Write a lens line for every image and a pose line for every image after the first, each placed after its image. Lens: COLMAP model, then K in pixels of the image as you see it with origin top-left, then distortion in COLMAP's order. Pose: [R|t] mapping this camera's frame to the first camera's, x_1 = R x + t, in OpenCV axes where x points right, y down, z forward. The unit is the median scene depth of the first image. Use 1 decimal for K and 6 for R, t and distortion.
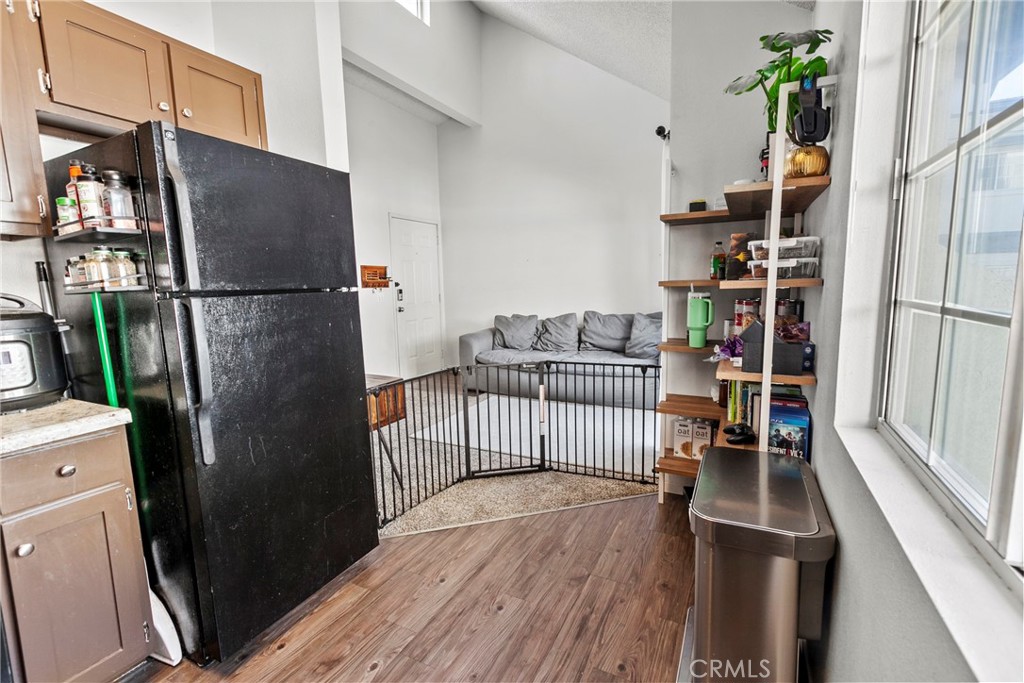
lens RADIAL K [[480.1, 0, 512.0], [0, 480.1, 341.5], [0, 0, 1]] dist [-0.001114, -0.000072]
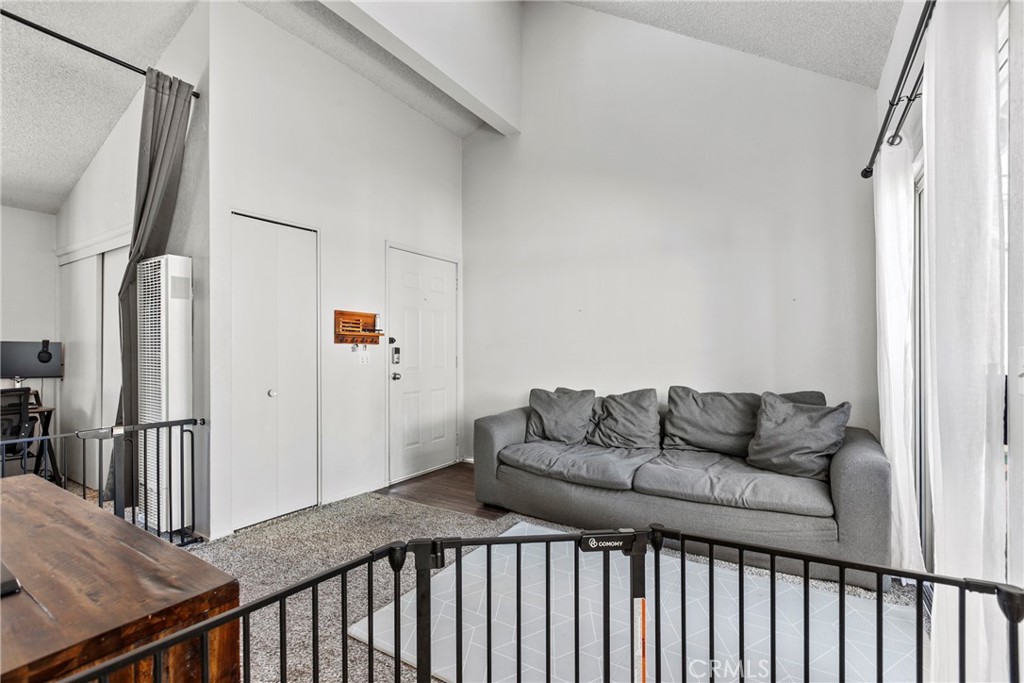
lens RADIAL K [[480.1, 0, 512.0], [0, 480.1, 341.5], [0, 0, 1]] dist [-0.001114, -0.000072]
pose [[0.995790, 0.018508, -0.089774, -0.002416], [-0.031071, 0.989575, -0.140629, -0.025353], [0.086235, 0.142826, 0.985984, 0.336743]]
